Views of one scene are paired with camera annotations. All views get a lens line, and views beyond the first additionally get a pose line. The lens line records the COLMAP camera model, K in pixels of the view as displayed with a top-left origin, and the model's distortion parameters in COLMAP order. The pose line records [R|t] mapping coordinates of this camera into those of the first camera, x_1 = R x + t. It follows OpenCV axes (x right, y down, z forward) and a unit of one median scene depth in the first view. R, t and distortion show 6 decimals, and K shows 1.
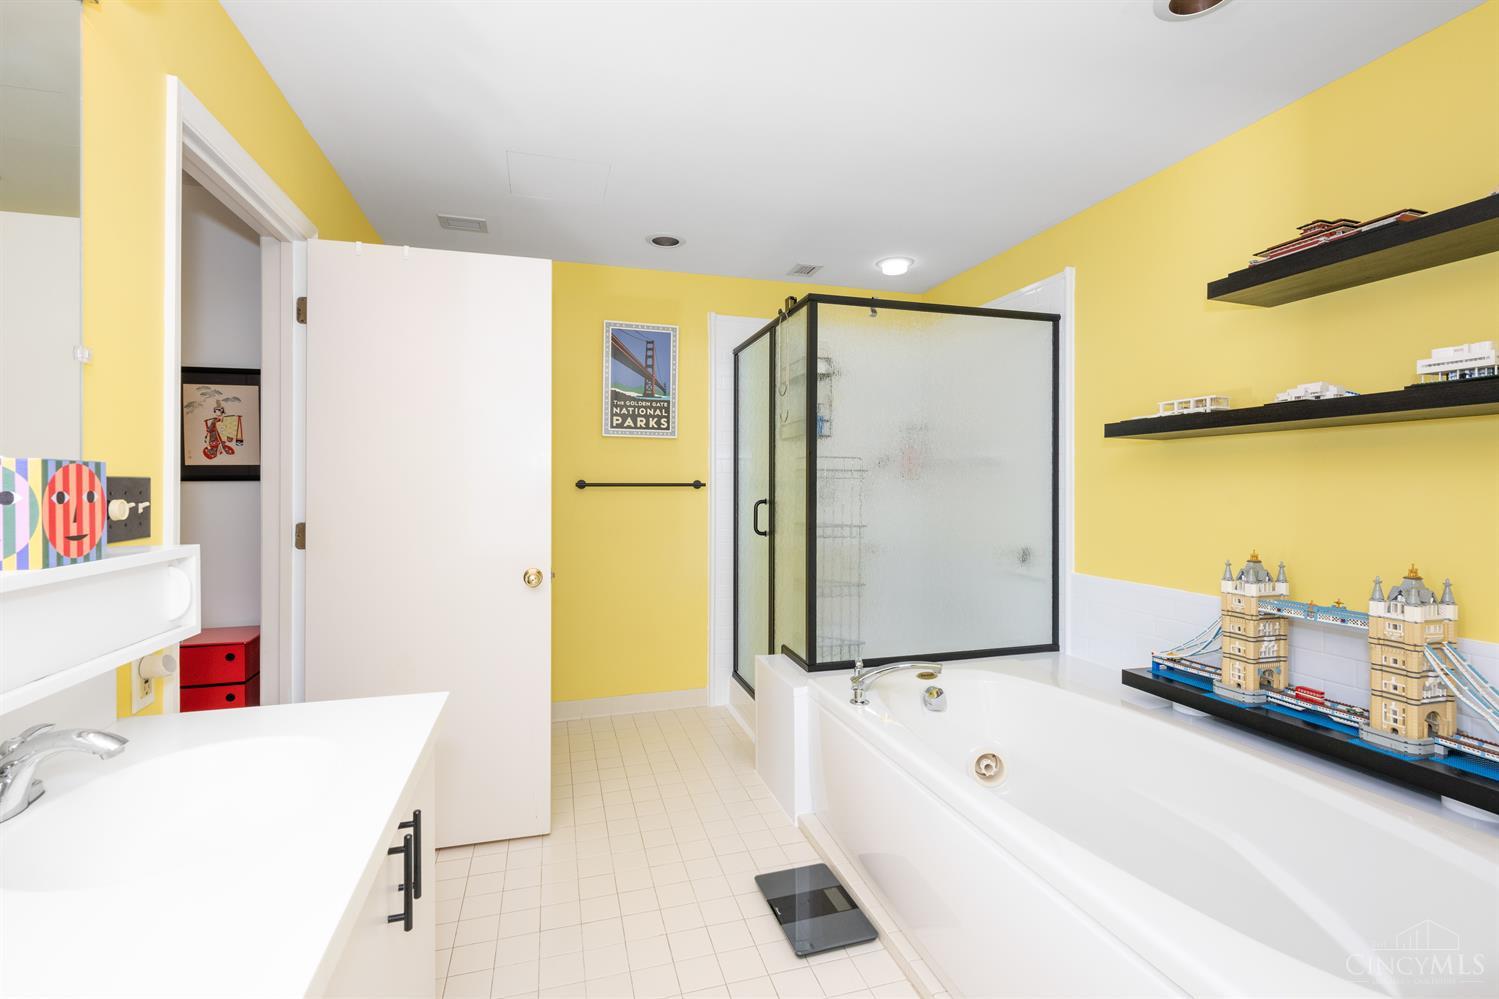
lens RADIAL K [[663.1, 0, 751.6], [0, 663.1, 491.4], [0, 0, 1]] dist [0.003228, 0.000288]
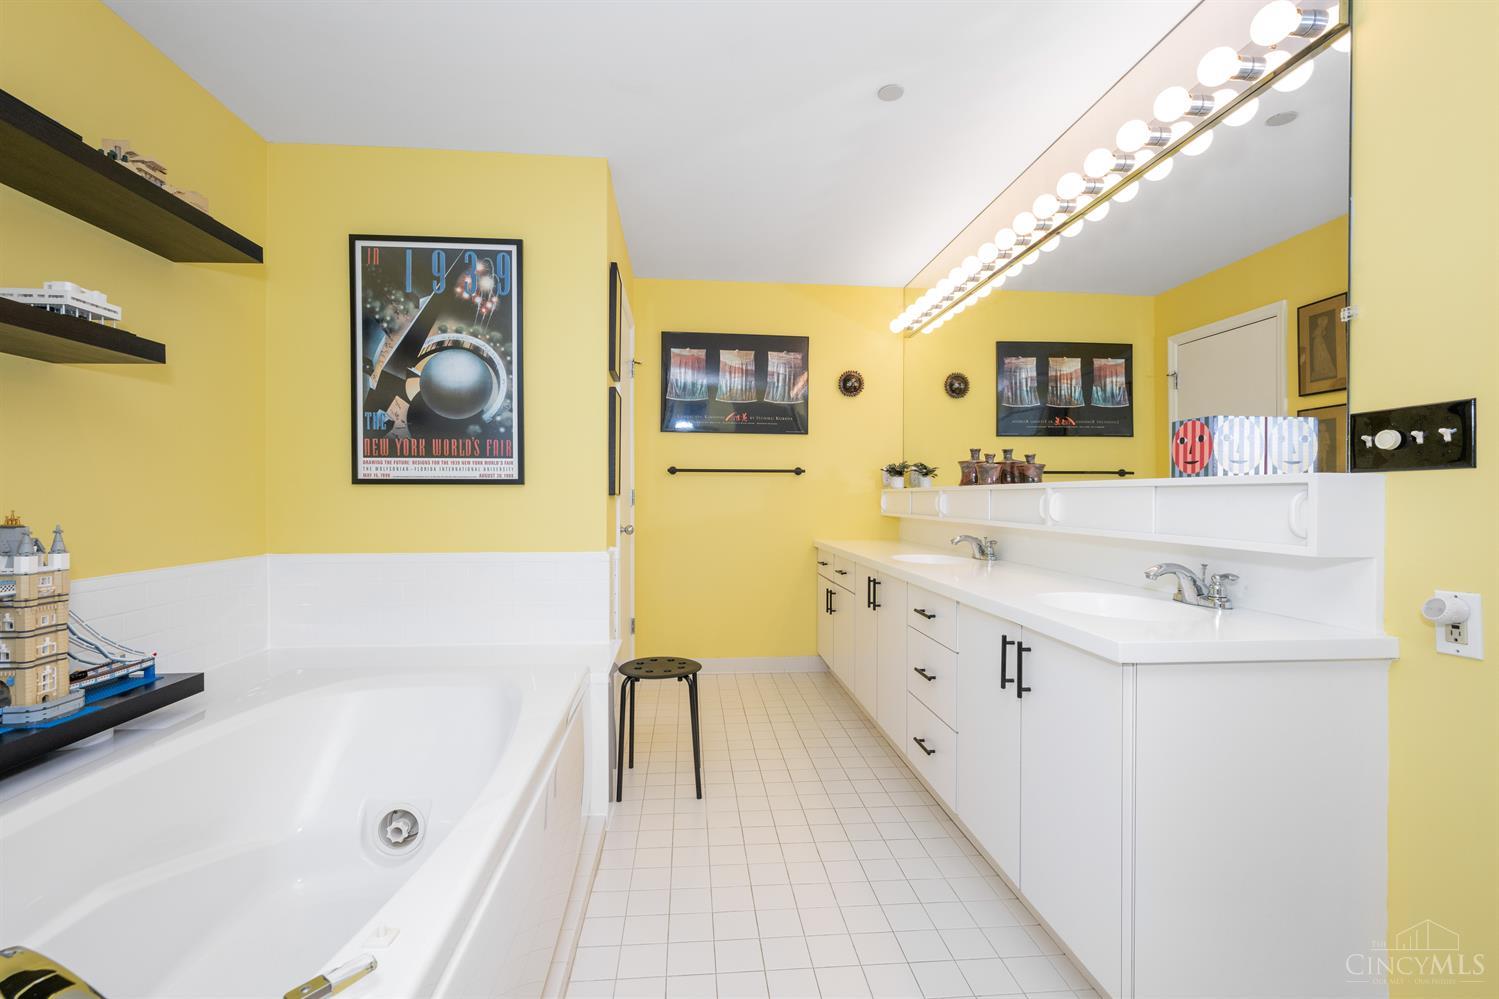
lens RADIAL K [[663.1, 0, 747.1], [0, 663.1, 496.6], [0, 0, 1]] dist [0.003228, 0.000288]
pose [[-0.984193, 0.001691, 0.177089, -0.161795], [0.003897, 0.999919, 0.012105, 0.133336], [-0.177054, 0.012604, -0.984120, 2.931267]]
